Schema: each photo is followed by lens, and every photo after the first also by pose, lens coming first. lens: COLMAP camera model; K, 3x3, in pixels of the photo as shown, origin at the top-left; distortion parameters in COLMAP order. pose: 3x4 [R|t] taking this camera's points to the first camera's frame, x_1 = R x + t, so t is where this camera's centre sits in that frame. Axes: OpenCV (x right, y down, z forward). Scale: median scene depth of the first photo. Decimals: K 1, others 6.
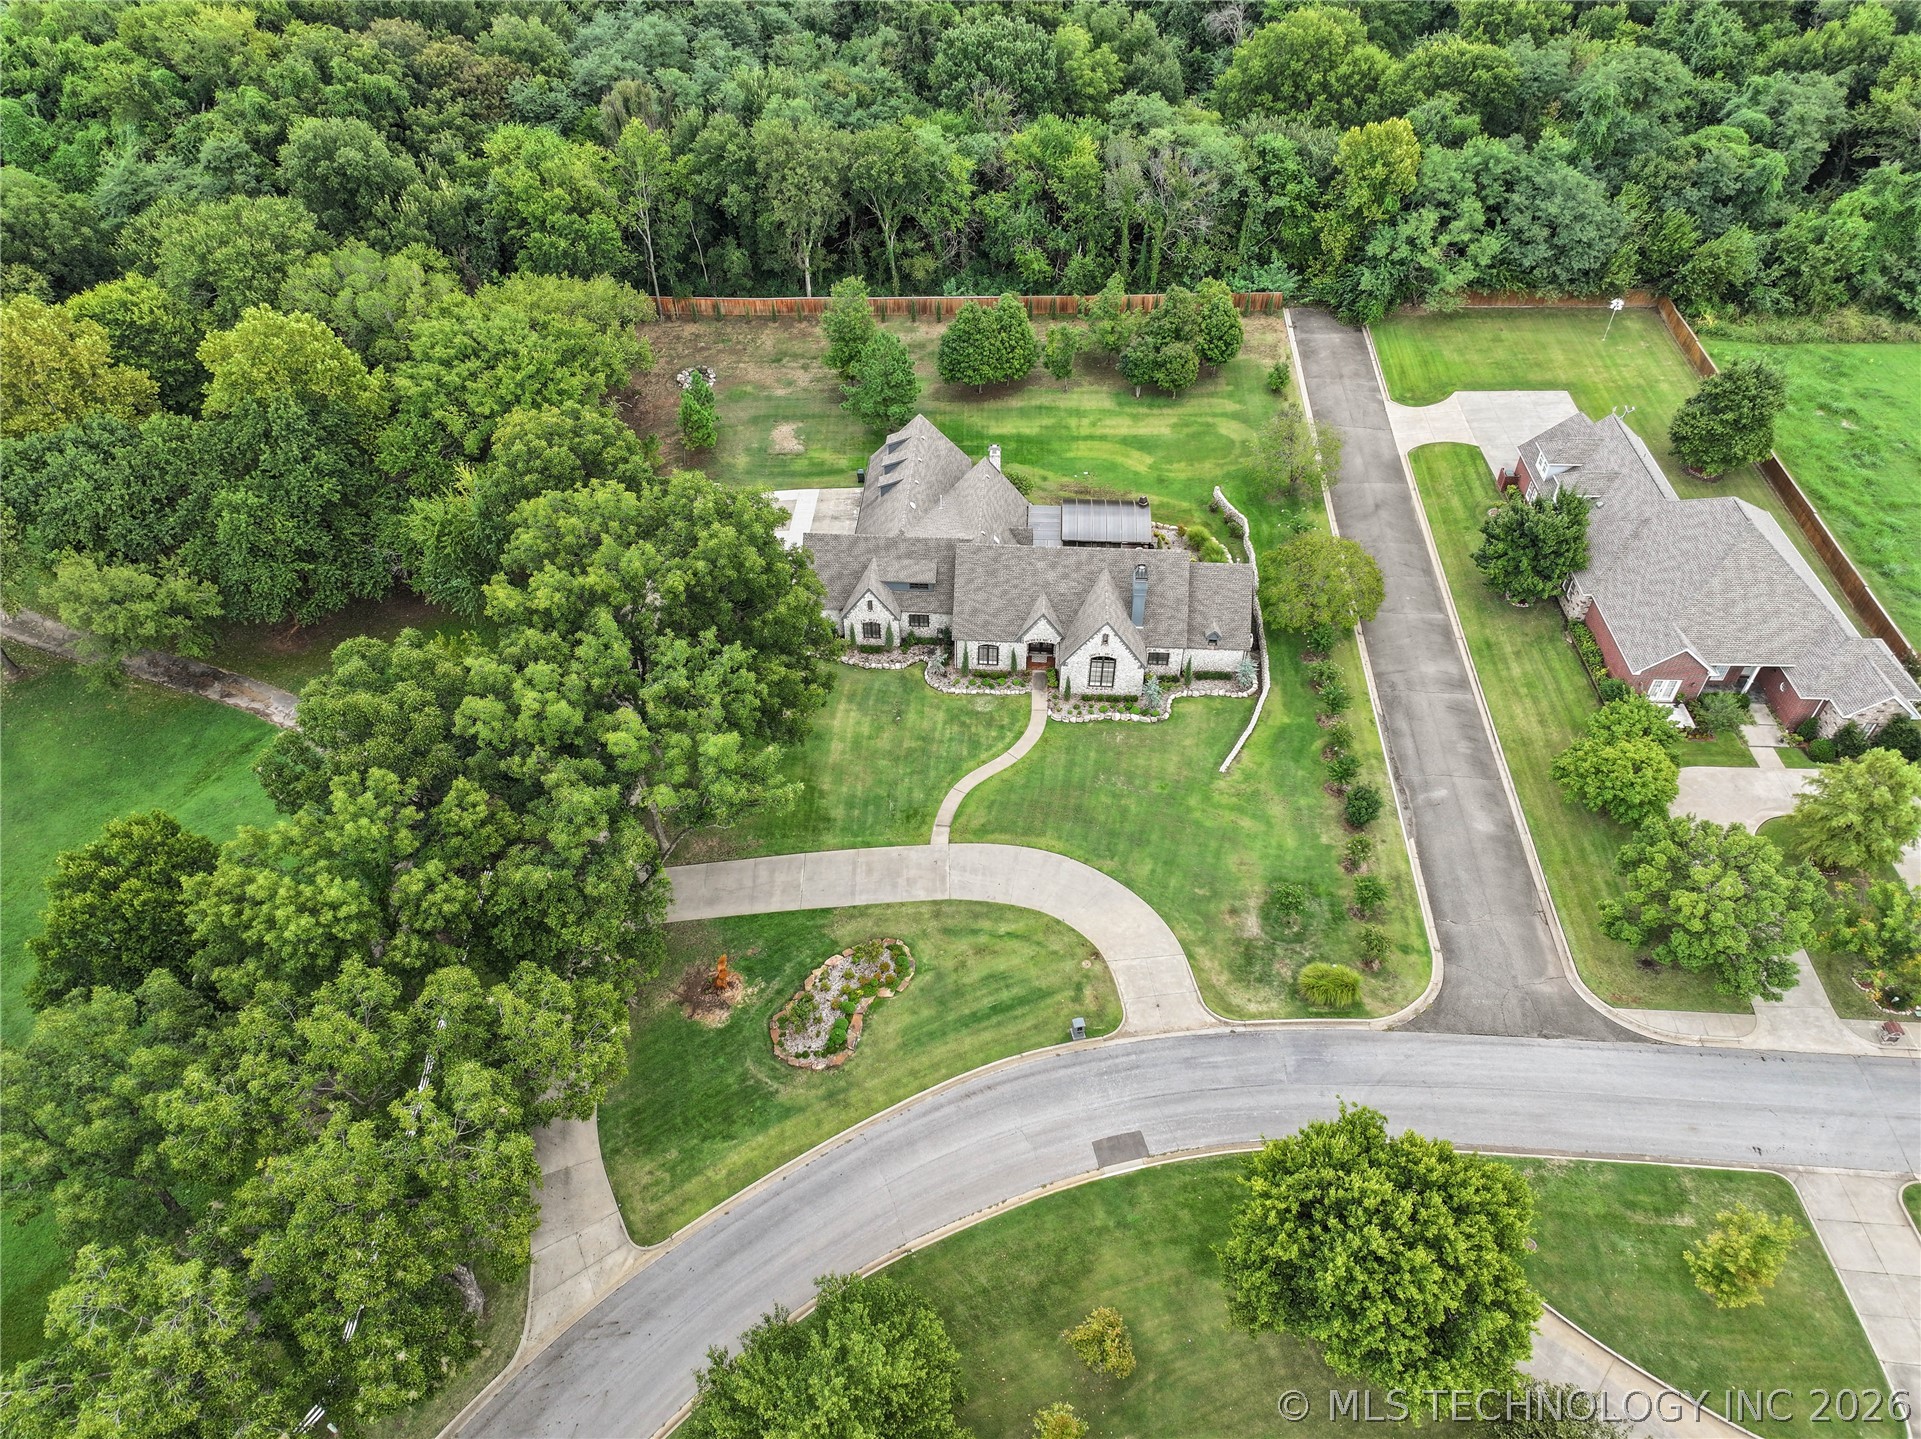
lens RADIAL K [[1326.3, 0, 956.5], [0, 1326.3, 711.9], [0, 0, 1]] dist [0.069409, 0.002263]
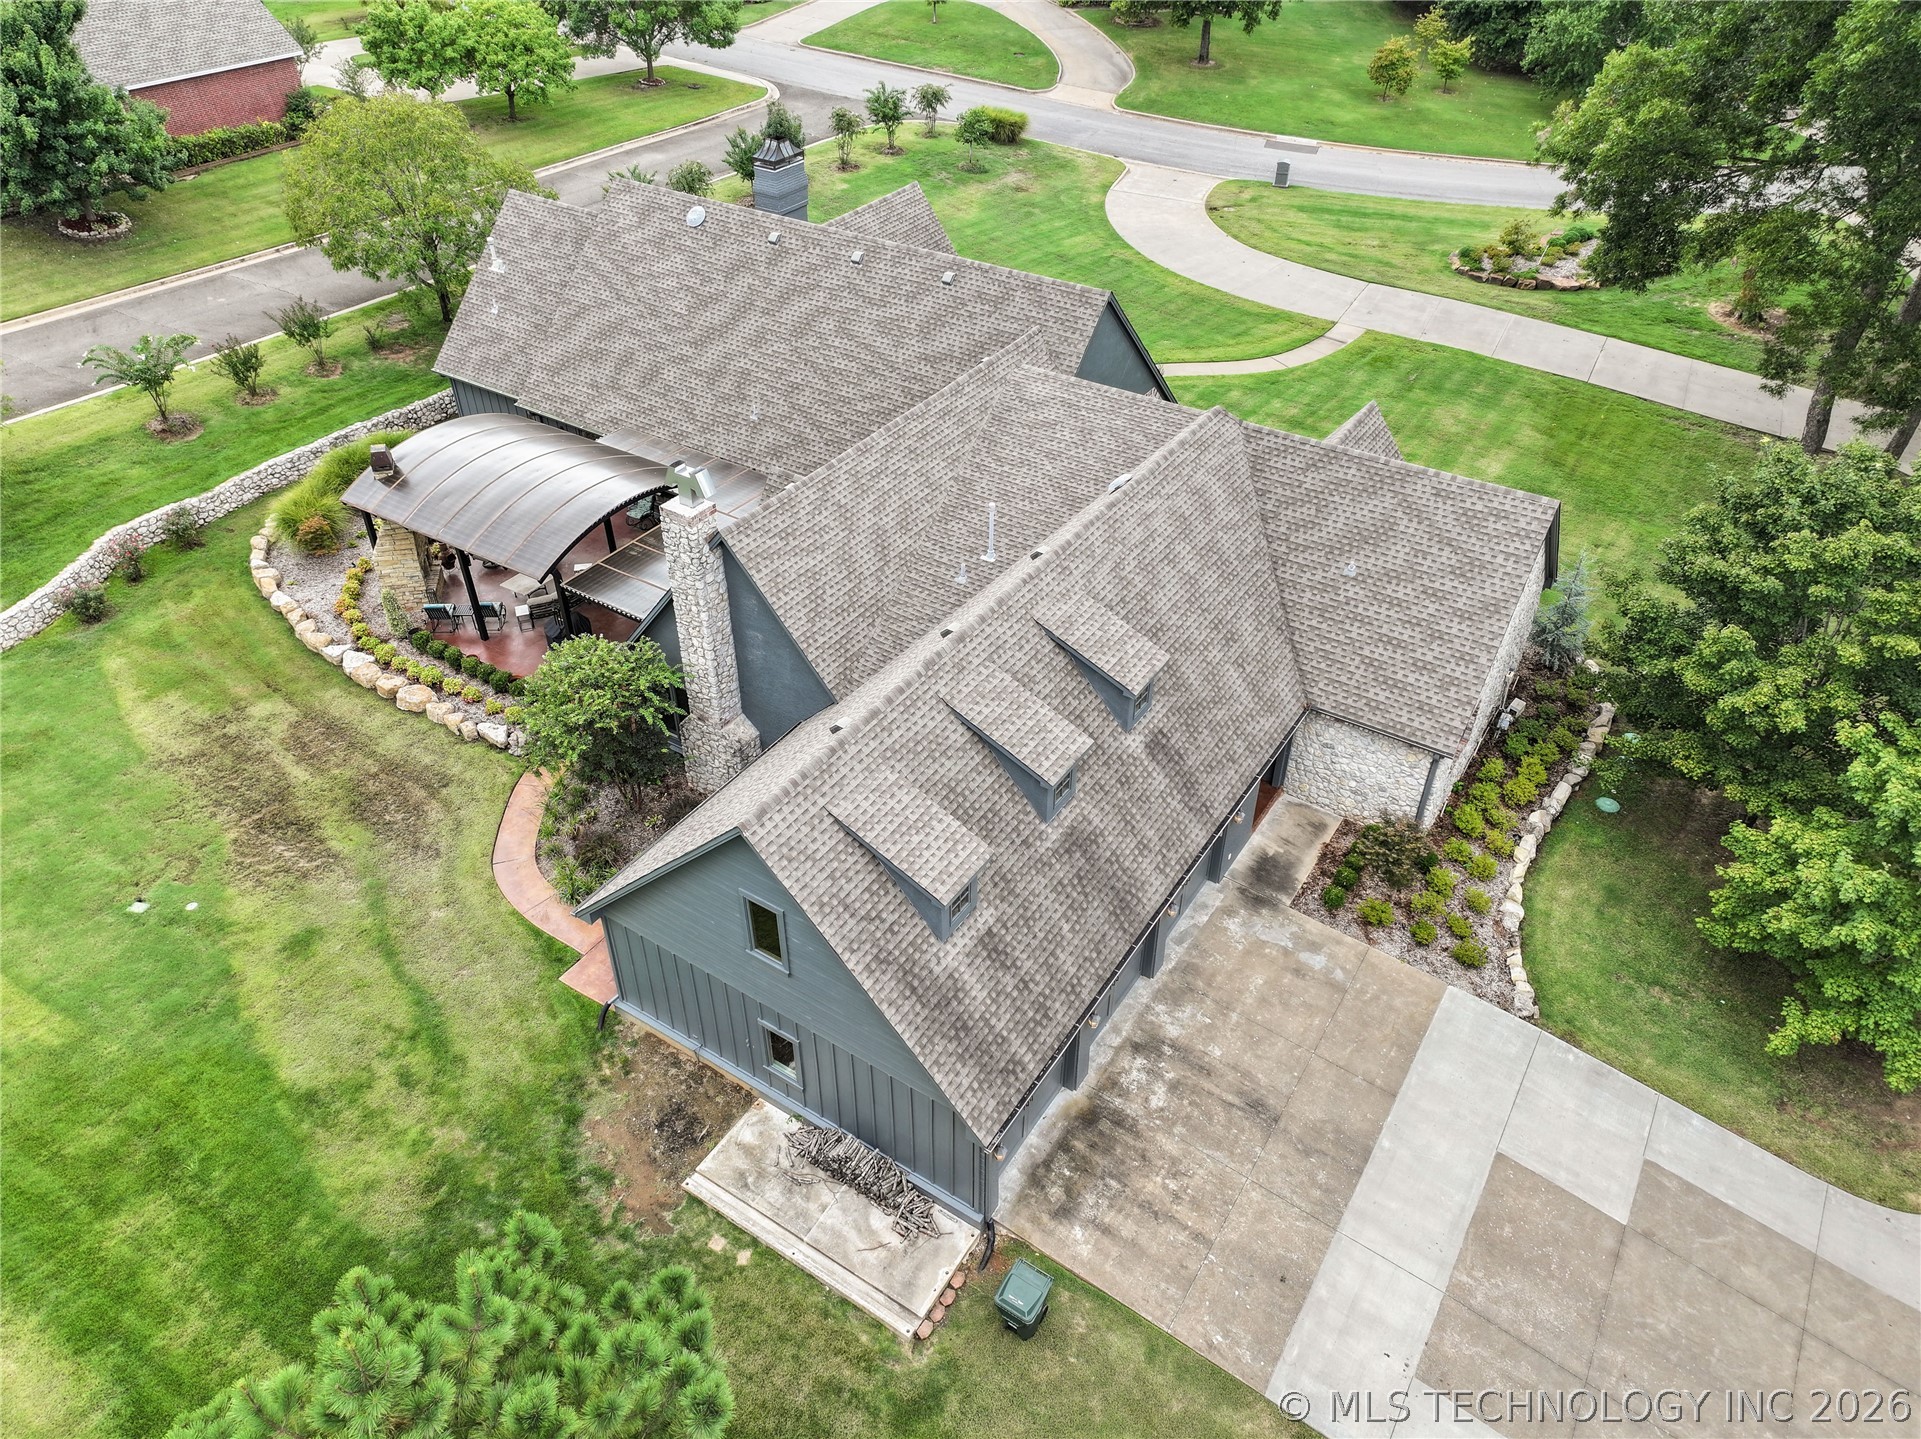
lens RADIAL K [[1326.3, 0, 956.5], [0, 1326.3, 711.9], [0, 0, 1]] dist [0.069409, 0.002263]
pose [[-0.869604, -0.297113, 0.394351, -0.134338], [0.342831, 0.211434, 0.915294, -0.435713], [-0.355325, 0.931139, -0.082005, 1.152751]]
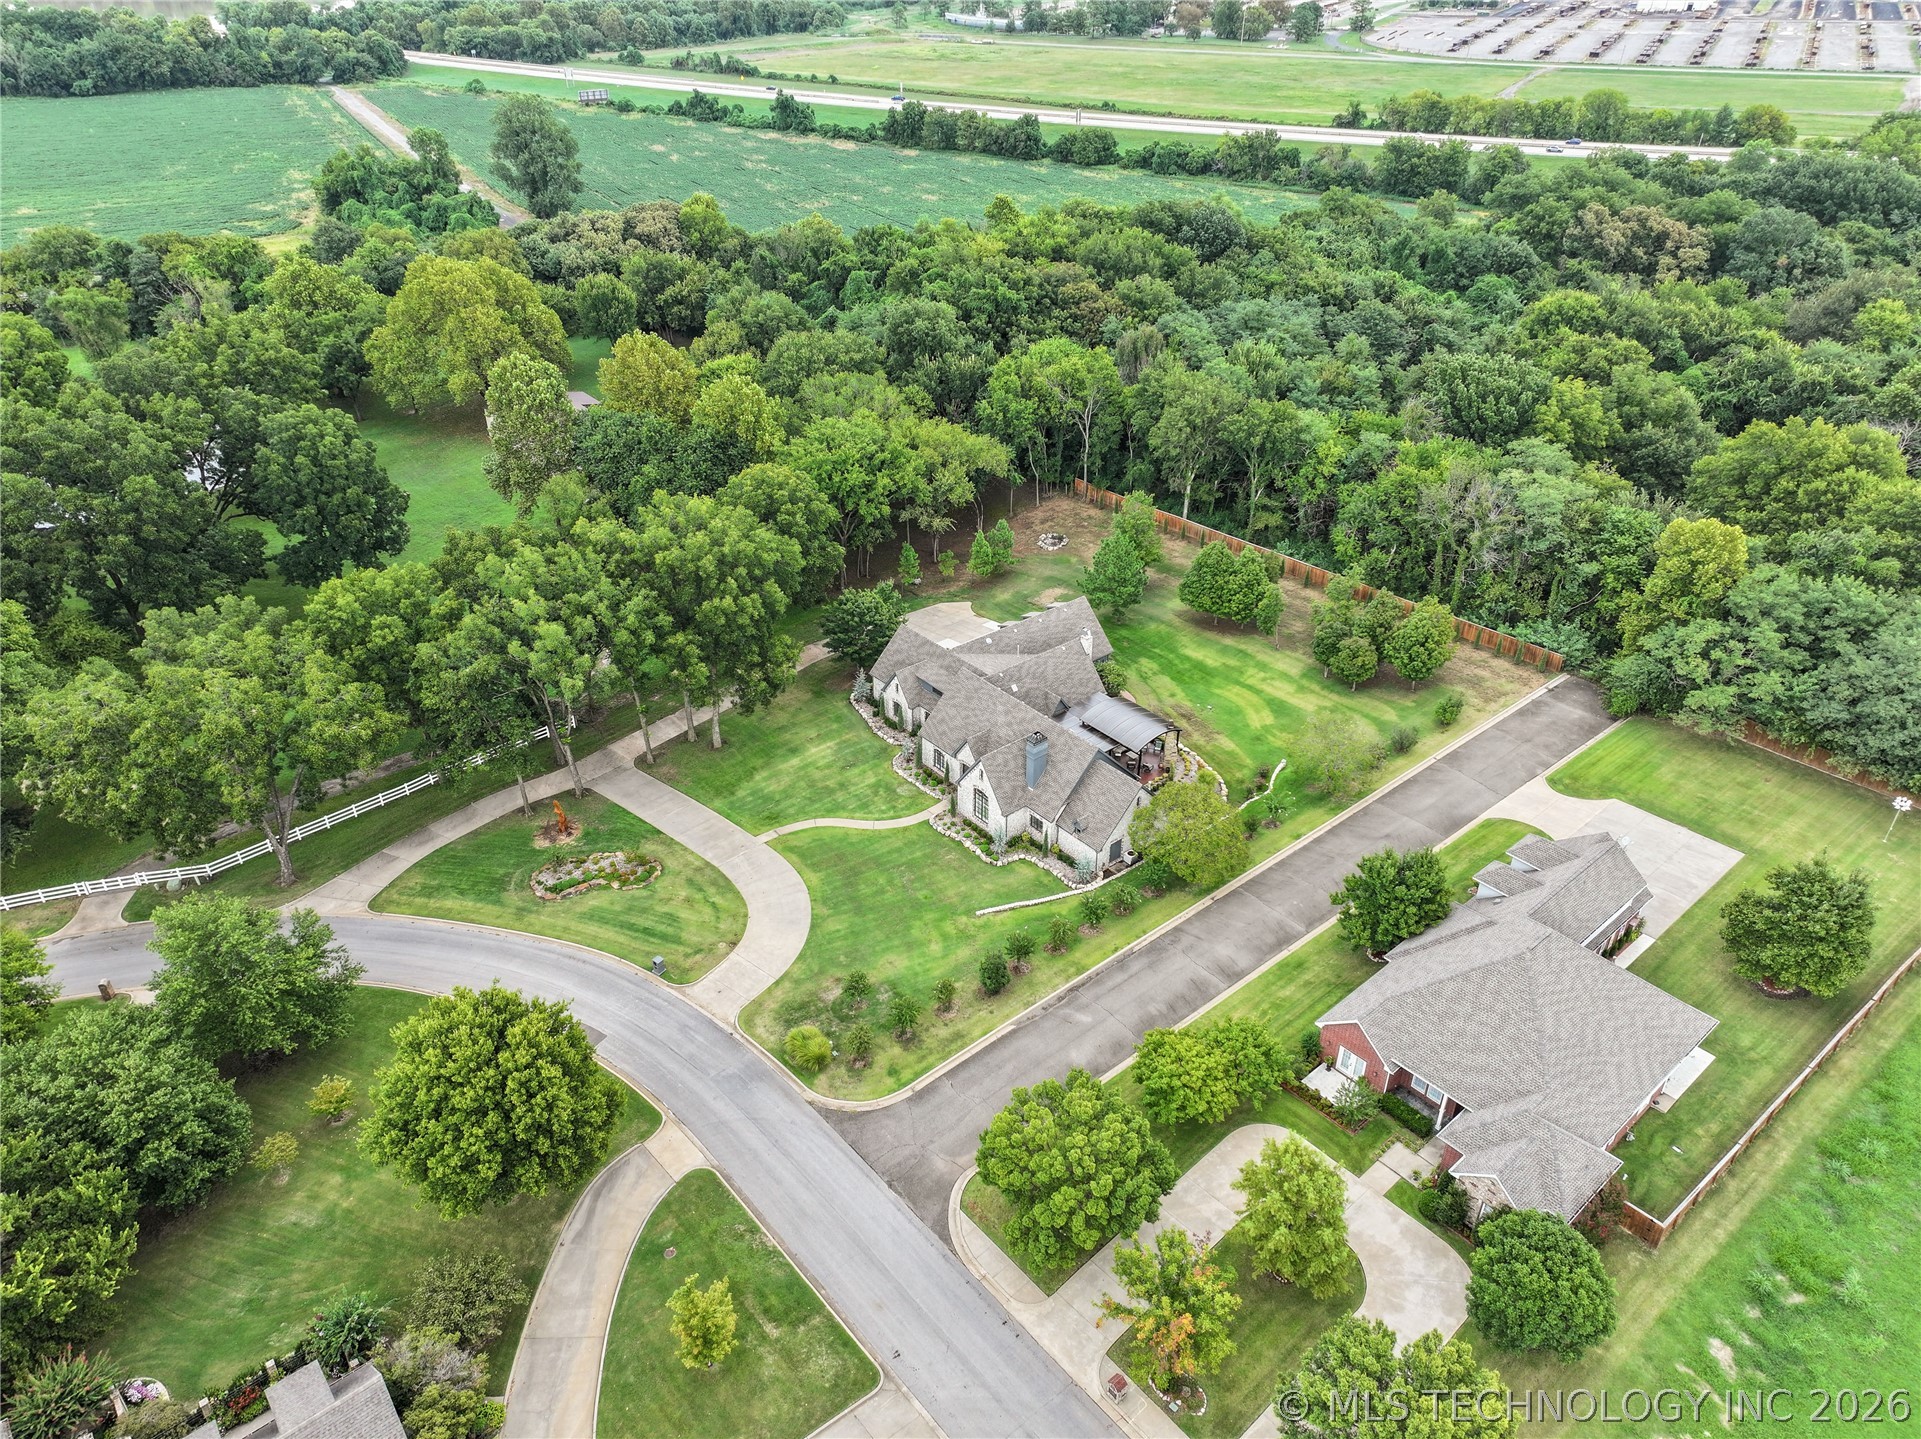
lens RADIAL K [[1326.3, 0, 956.5], [0, 1326.3, 711.9], [0, 0, 1]] dist [0.069409, 0.002263]
pose [[0.688515, 0.387371, -0.613099, 0.756036], [-0.501118, 0.865230, -0.016086, -0.070151], [0.524240, 0.318310, 0.789842, 0.061662]]
